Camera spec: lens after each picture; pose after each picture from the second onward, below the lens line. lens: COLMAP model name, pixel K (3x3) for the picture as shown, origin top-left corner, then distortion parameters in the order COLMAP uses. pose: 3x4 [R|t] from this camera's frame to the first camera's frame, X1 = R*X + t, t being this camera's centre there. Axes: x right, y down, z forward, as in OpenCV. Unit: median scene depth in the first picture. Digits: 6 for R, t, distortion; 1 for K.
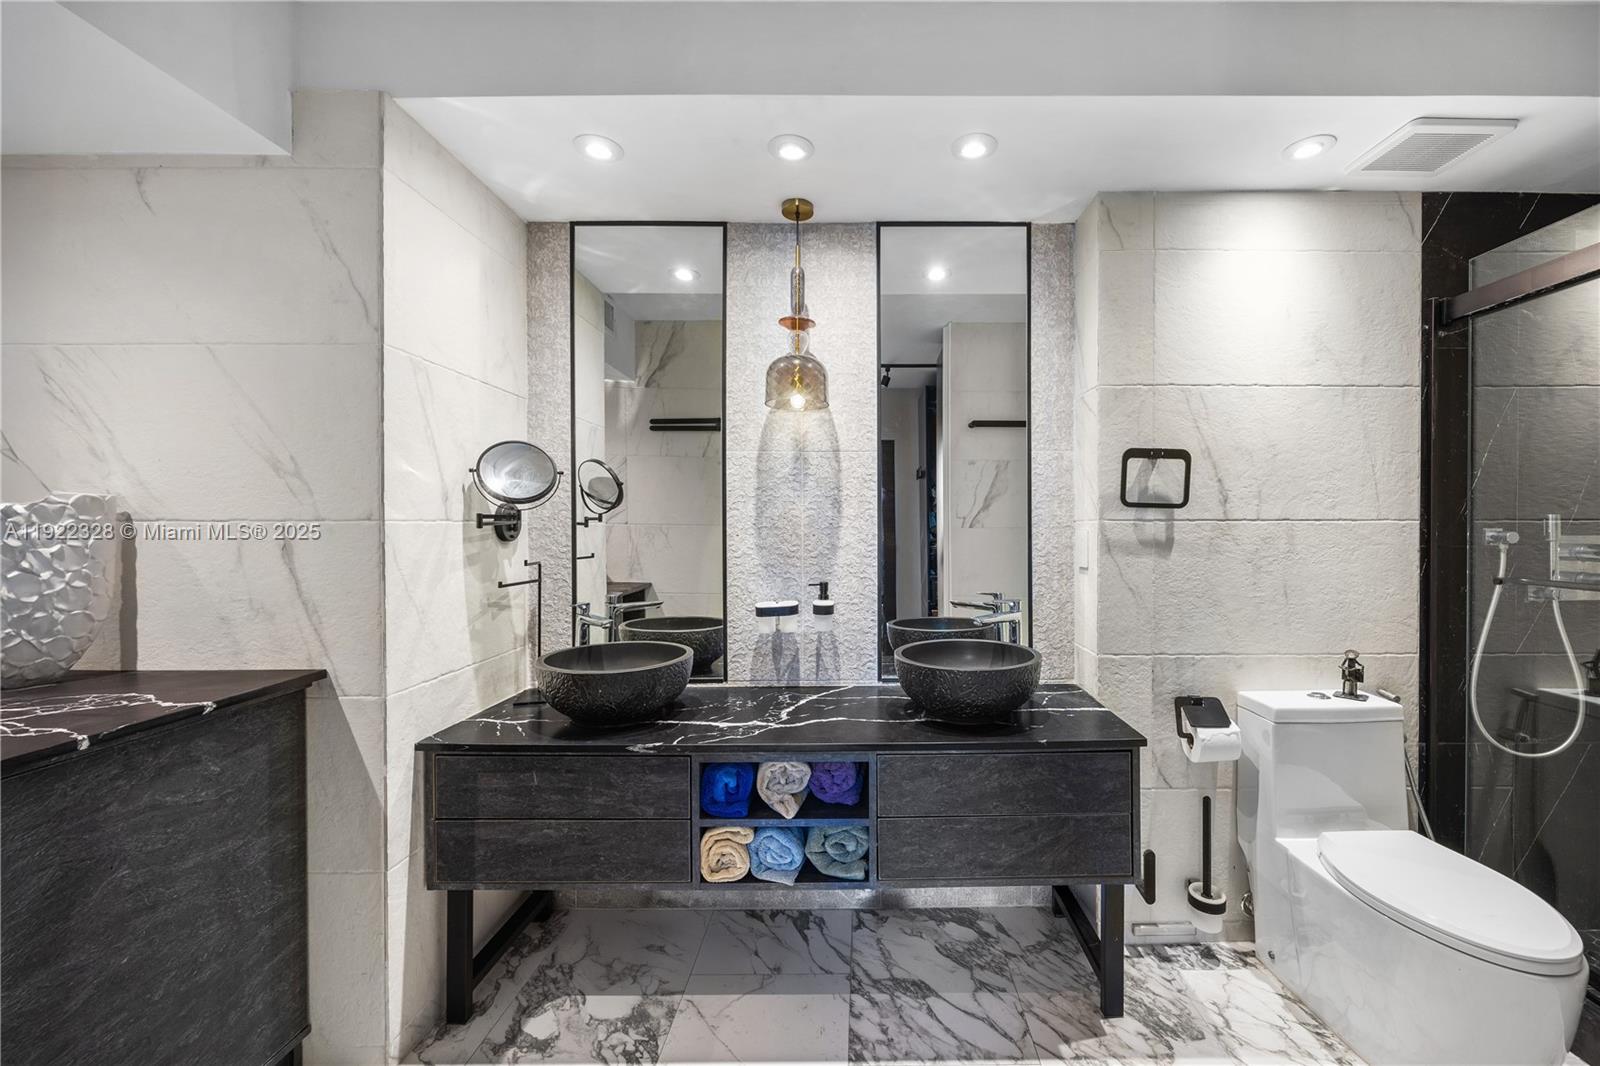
lens RADIAL K [[638.9, 0, 800.0], [0, 638.9, 533.0], [0, 0, 1]] dist [0.000696, 0.000280]
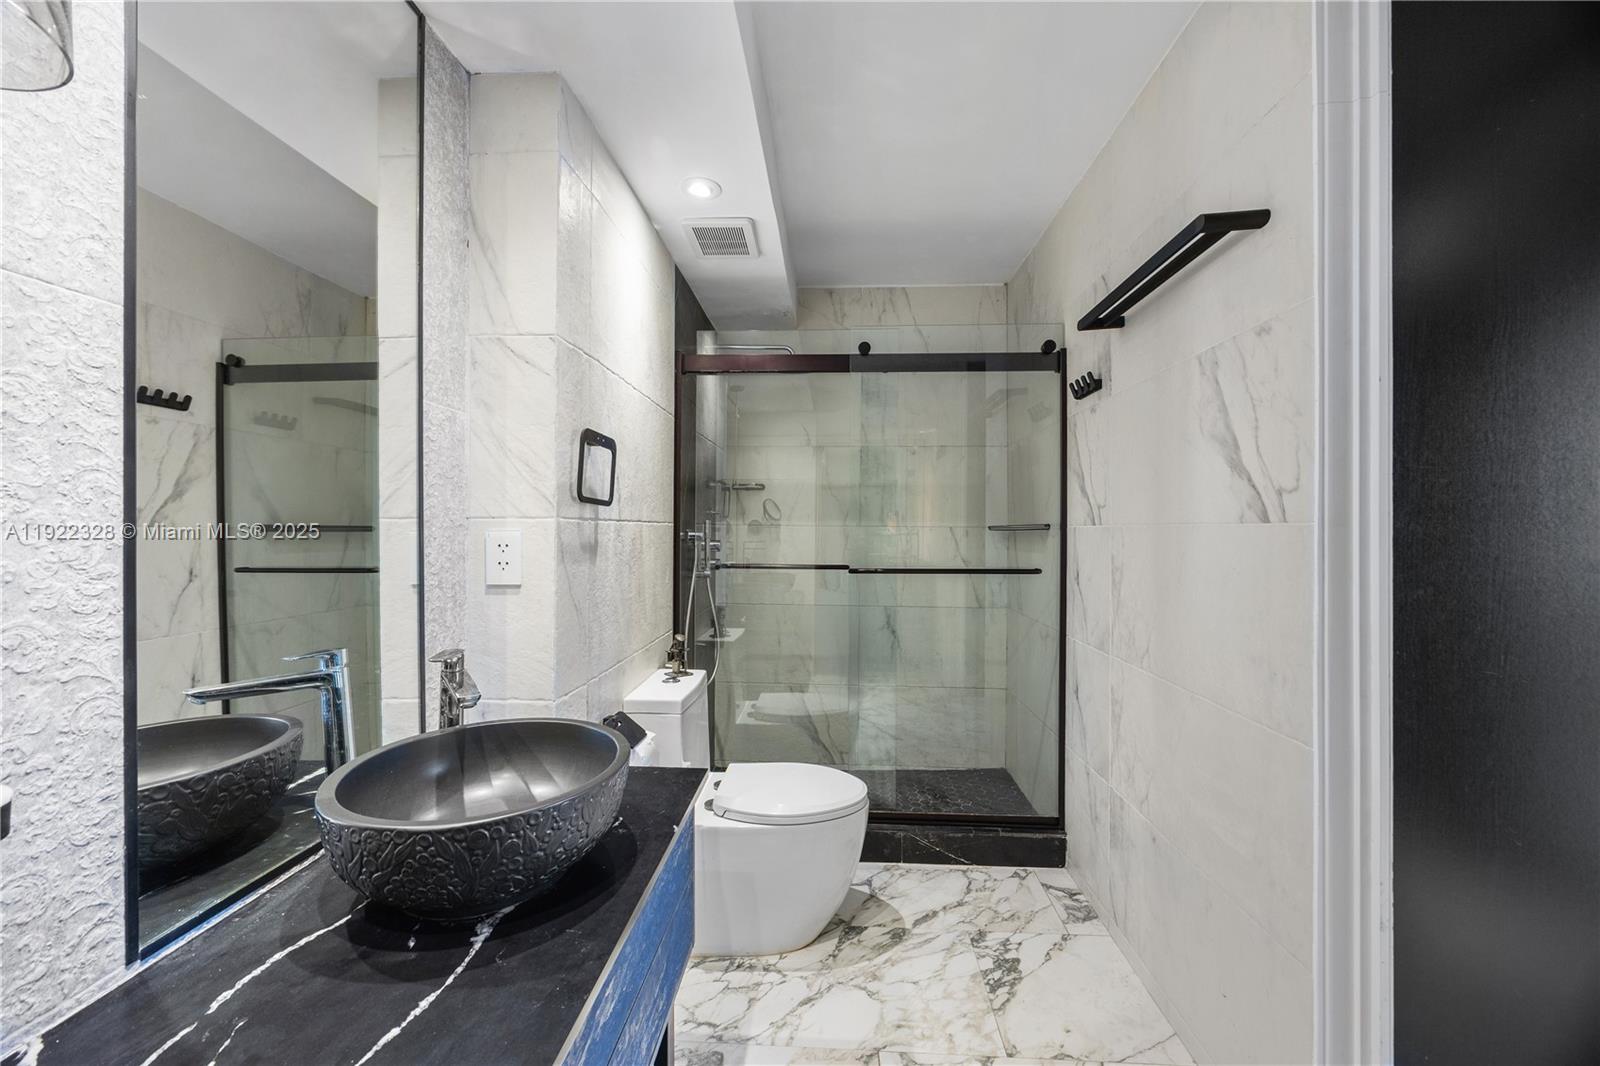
lens RADIAL K [[638.9, 0, 800.0], [0, 638.9, 533.0], [0, 0, 1]] dist [0.000696, 0.000280]
pose [[-0.038172, -0.003836, 0.999264, -0.250636], [0.006913, 0.999968, 0.004103, -0.003349], [-0.999247, 0.007065, -0.038144, 0.673659]]
